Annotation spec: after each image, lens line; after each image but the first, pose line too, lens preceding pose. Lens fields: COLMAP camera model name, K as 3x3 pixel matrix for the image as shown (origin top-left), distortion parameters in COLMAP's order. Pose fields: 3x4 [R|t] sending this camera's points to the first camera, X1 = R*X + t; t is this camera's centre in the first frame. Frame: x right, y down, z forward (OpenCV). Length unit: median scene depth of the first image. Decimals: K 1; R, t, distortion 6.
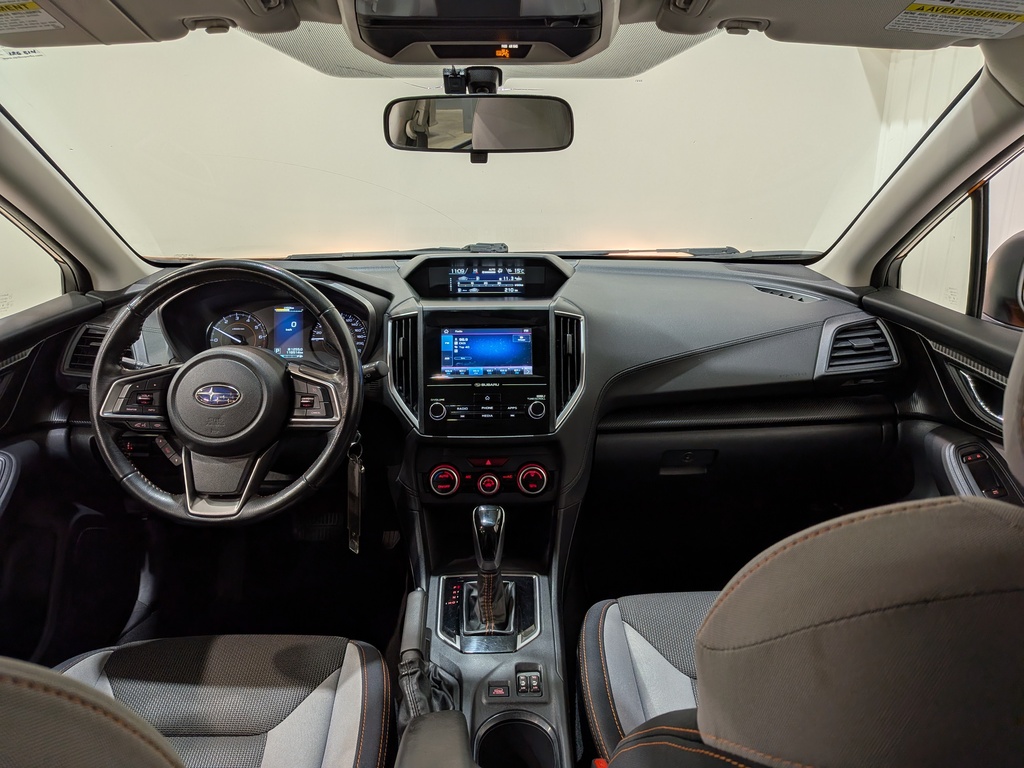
lens RADIAL K [[760.2, 0, 512.0], [0, 760.2, 384.0], [0, 0, 1]] dist [0.093752, -0.173242]
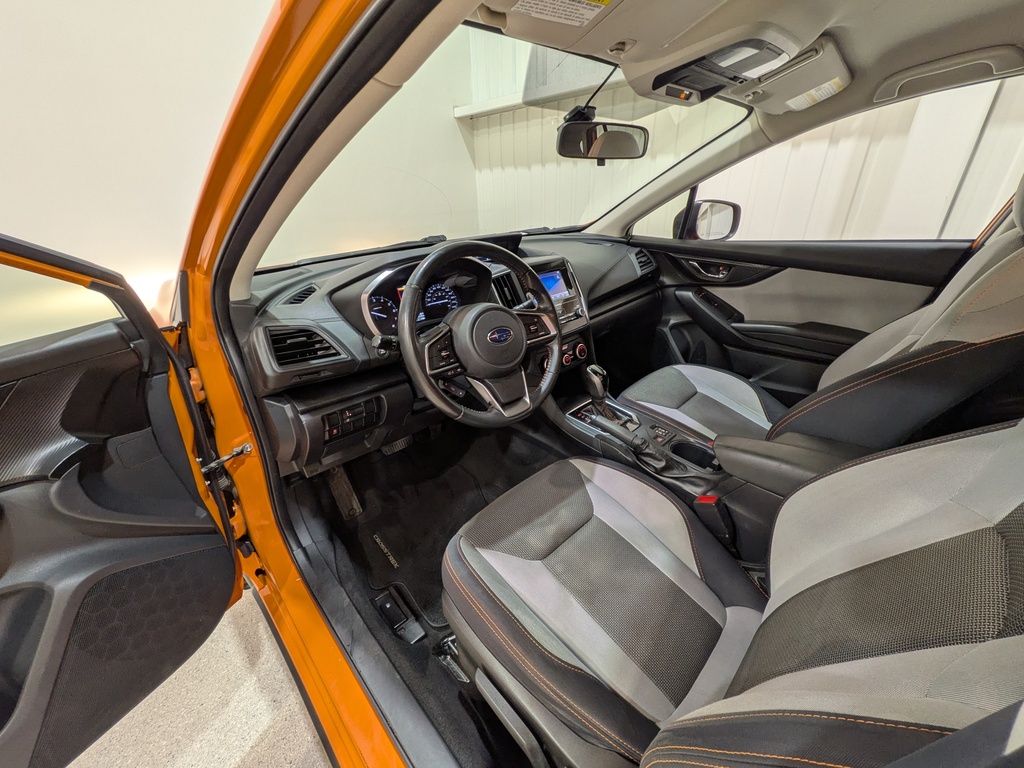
lens RADIAL K [[420.9, 0, 512.0], [0, 420.9, 384.0], [0, 0, 1]] dist [-0.000149, -0.000080]
pose [[0.742306, -0.302148, 0.598071, -0.785877], [0.226582, 0.953170, 0.200320, -0.046174], [-0.630589, -0.013186, 0.776005, 0.325917]]
